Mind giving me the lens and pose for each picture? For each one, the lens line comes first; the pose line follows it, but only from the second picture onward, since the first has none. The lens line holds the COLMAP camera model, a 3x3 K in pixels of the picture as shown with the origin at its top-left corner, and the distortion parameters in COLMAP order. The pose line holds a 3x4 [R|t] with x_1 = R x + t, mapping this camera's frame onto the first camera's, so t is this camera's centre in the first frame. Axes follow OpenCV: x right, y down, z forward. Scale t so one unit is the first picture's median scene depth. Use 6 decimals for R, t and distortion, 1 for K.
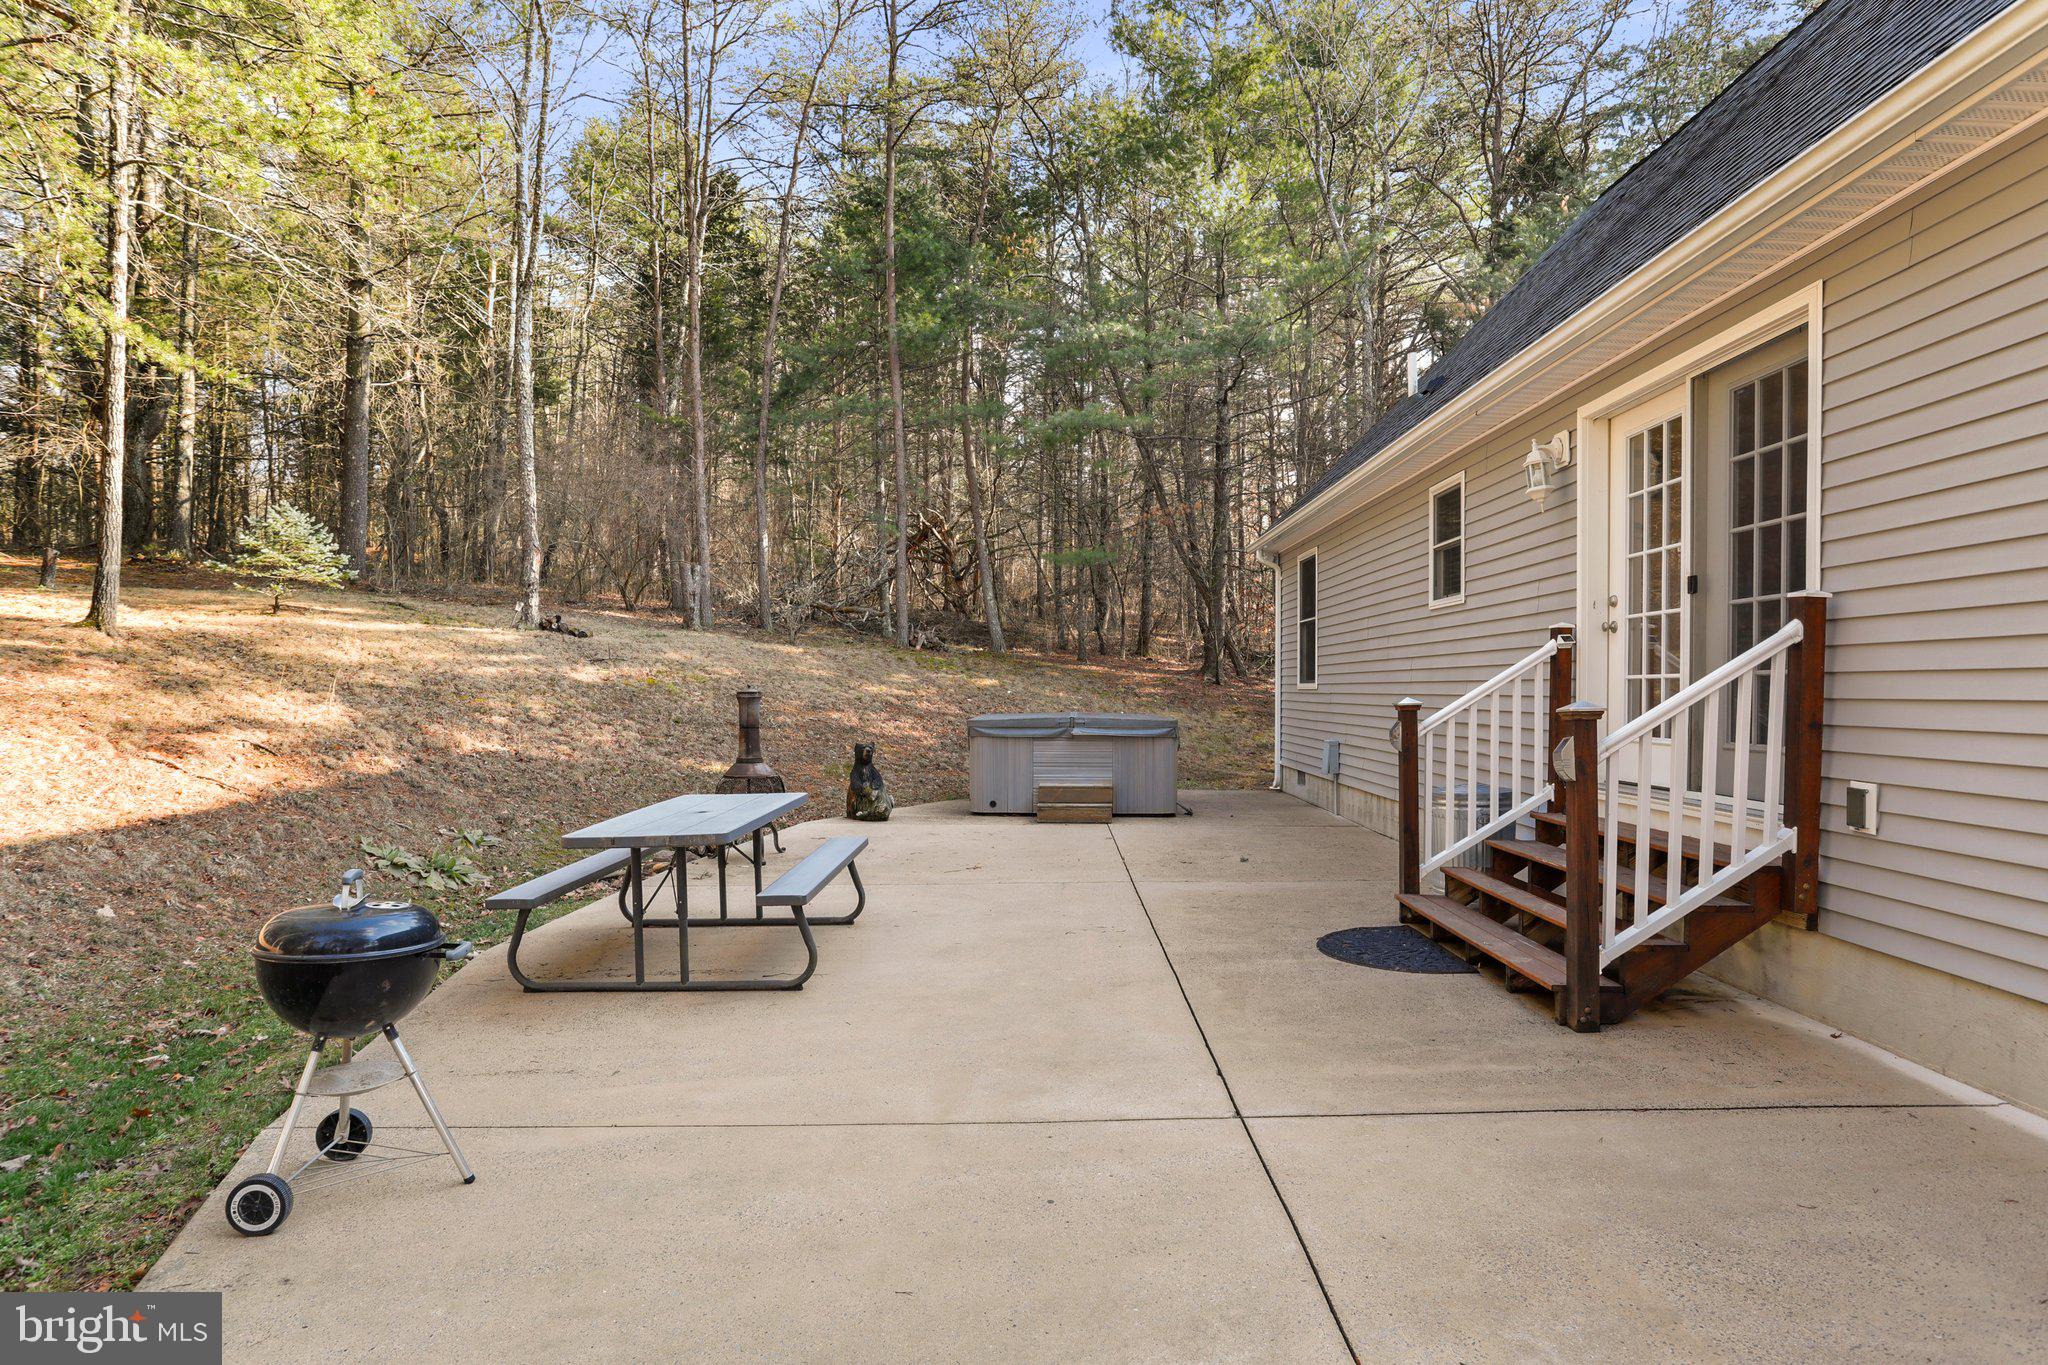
lens RADIAL K [[1163.6, 0, 1019.4], [0, 1163.6, 689.0], [0, 0, 1]] dist [0.001283, 0.000355]
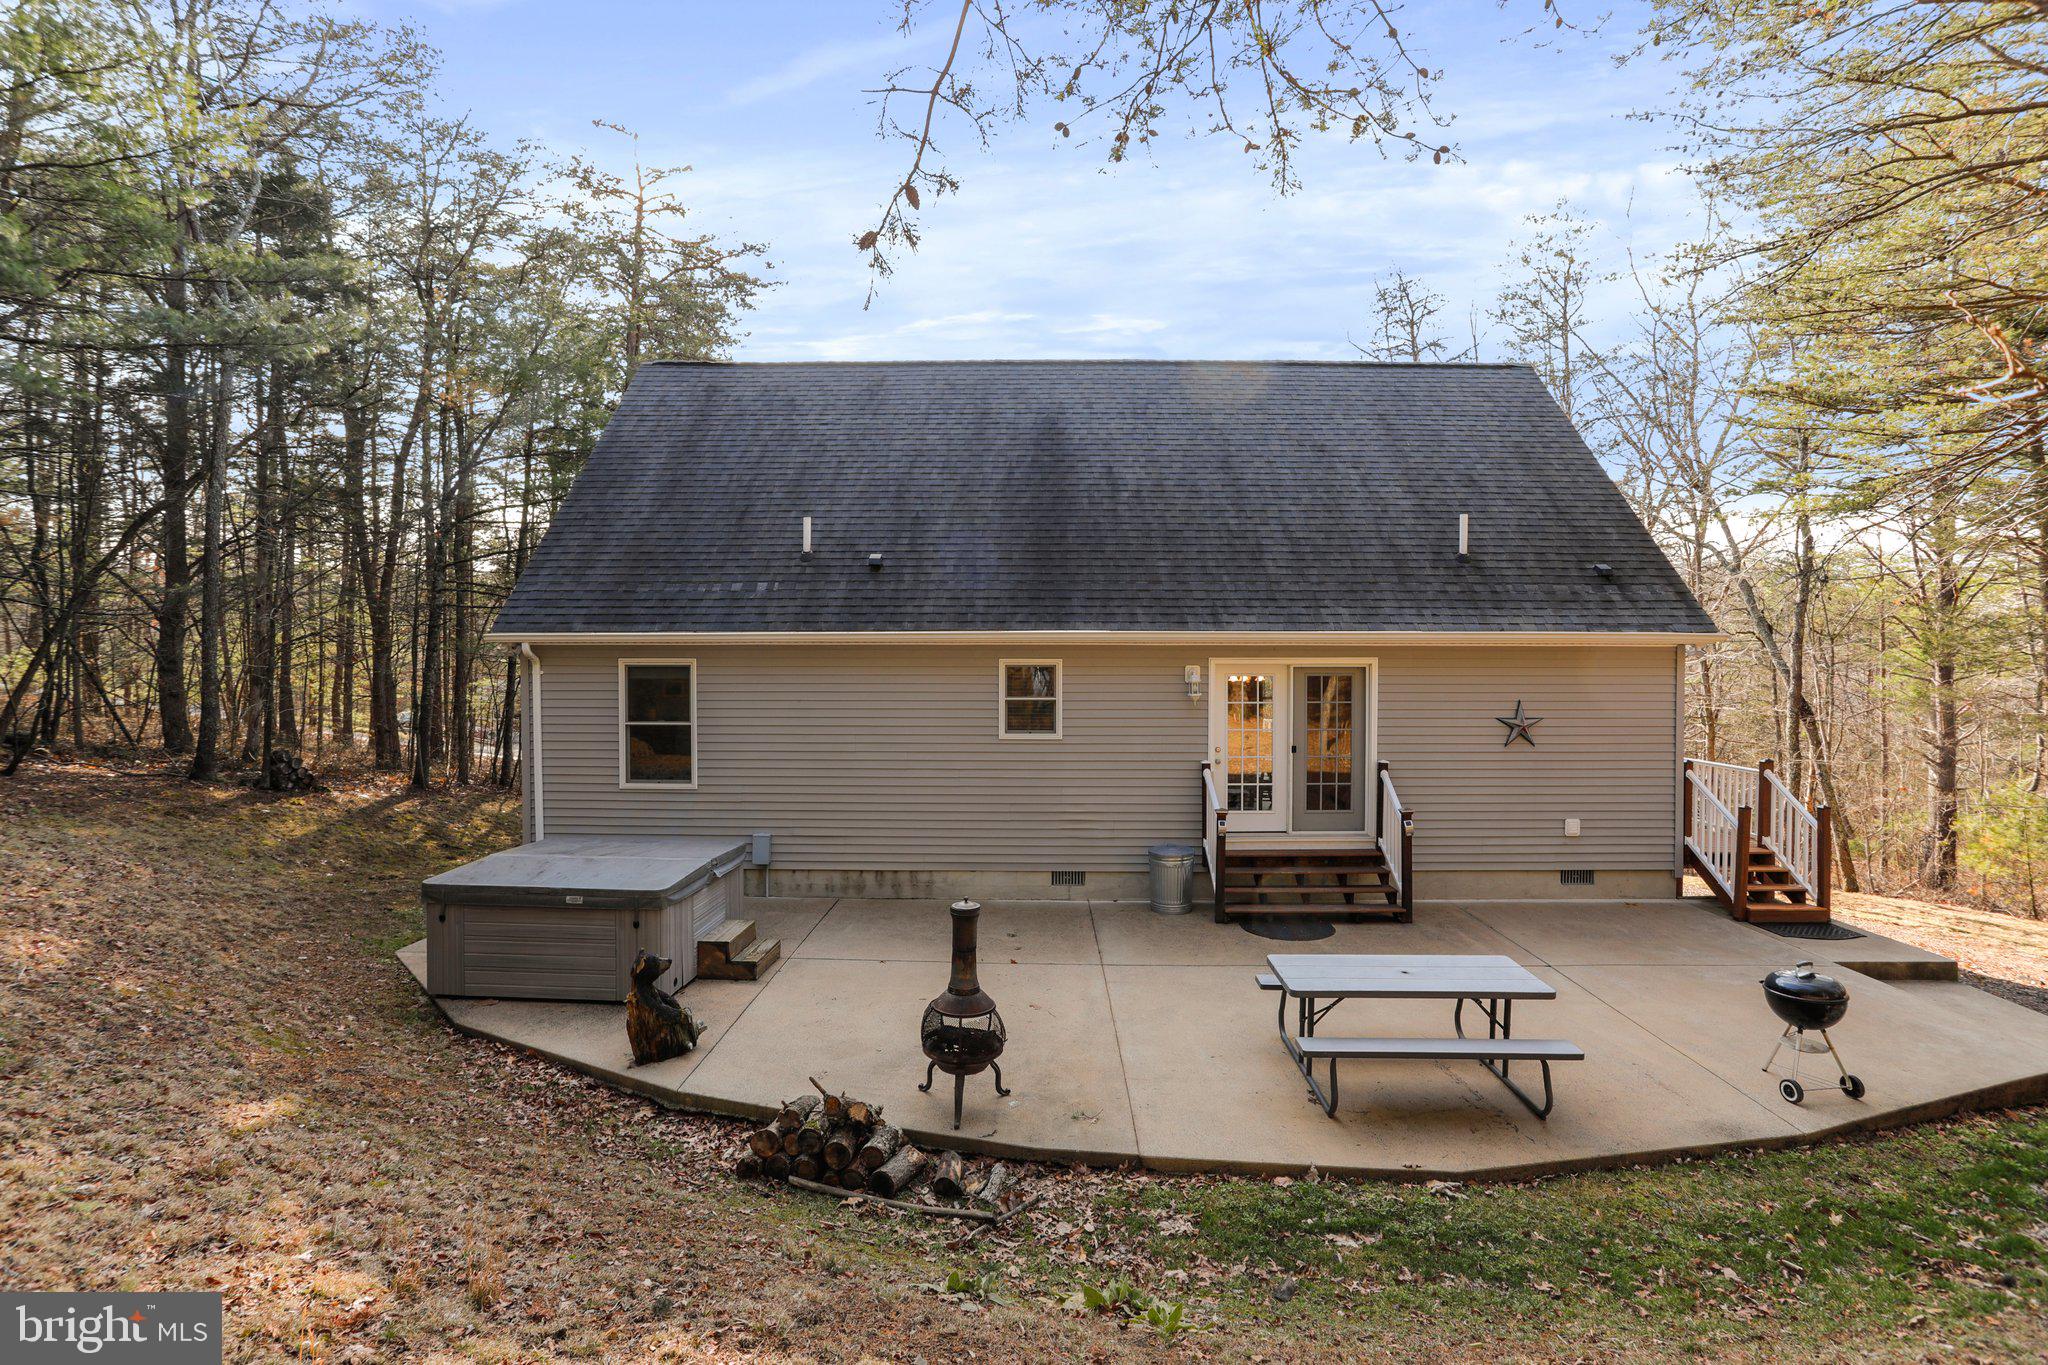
lens RADIAL K [[1002.3, 0, 1024.6], [0, 1002.3, 664.7], [0, 0, 1]] dist [-0.021538, 0.004457]
pose [[-0.012593, -0.012944, 0.999837, -1.327300], [-0.003243, 0.999911, 0.012904, -0.251782], [-0.999915, -0.003080, -0.012634, 1.355274]]
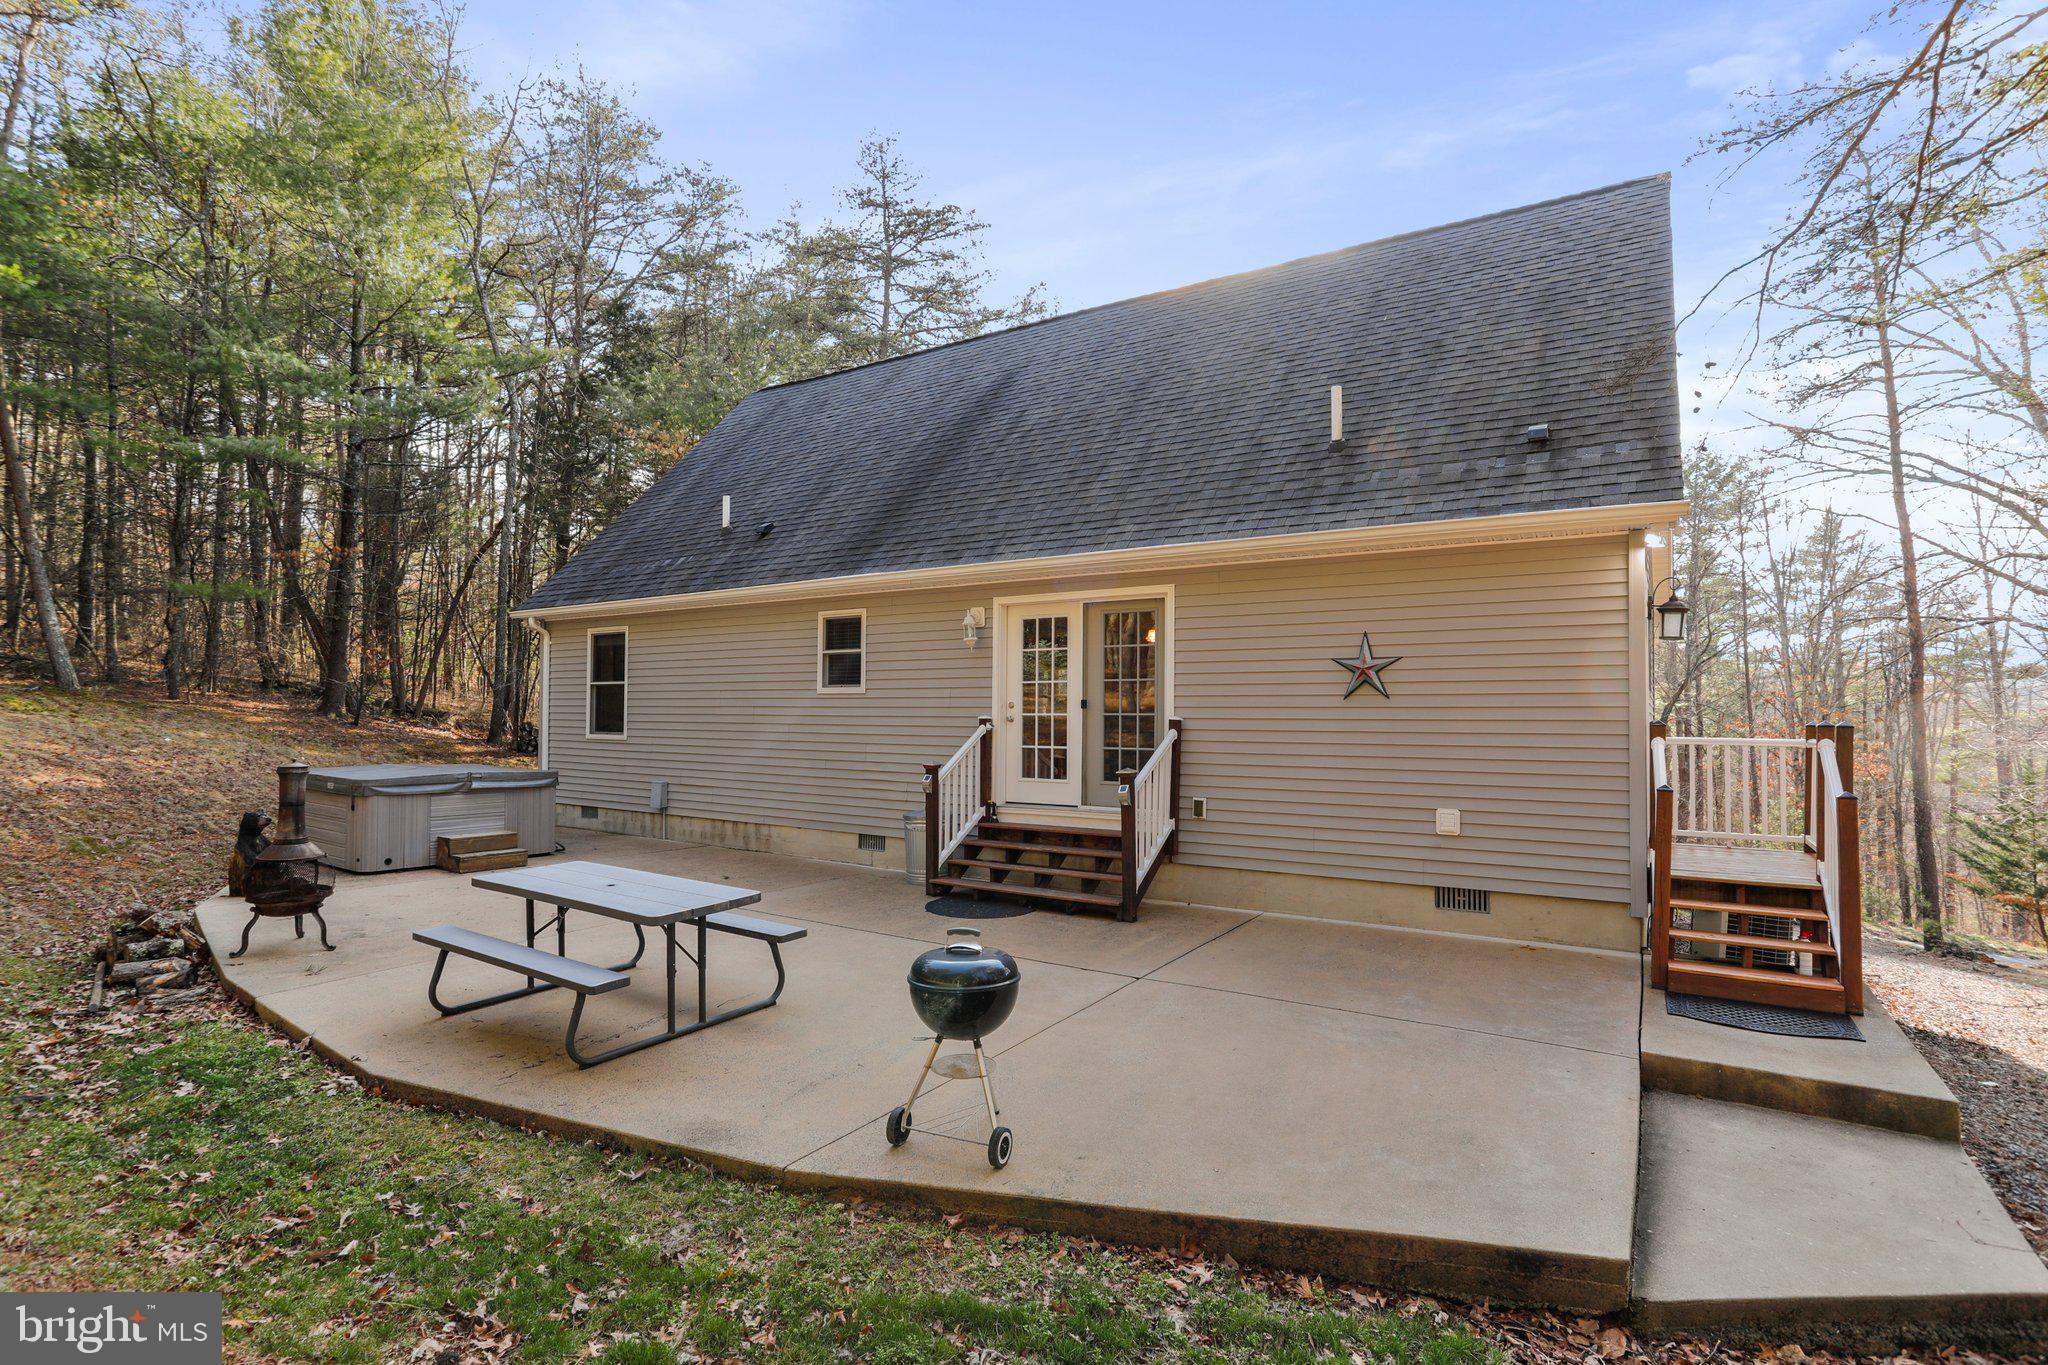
lens RADIAL K [[1002.3, 0, 1014.3], [0, 1002.3, 693.8], [0, 0, 1]] dist [-0.021538, 0.004457]
pose [[0.537444, 0.019243, 0.843080, -0.821253], [-0.007172, 0.999808, -0.018248, -0.062823], [-0.843269, 0.003761, 0.537479, 0.128620]]
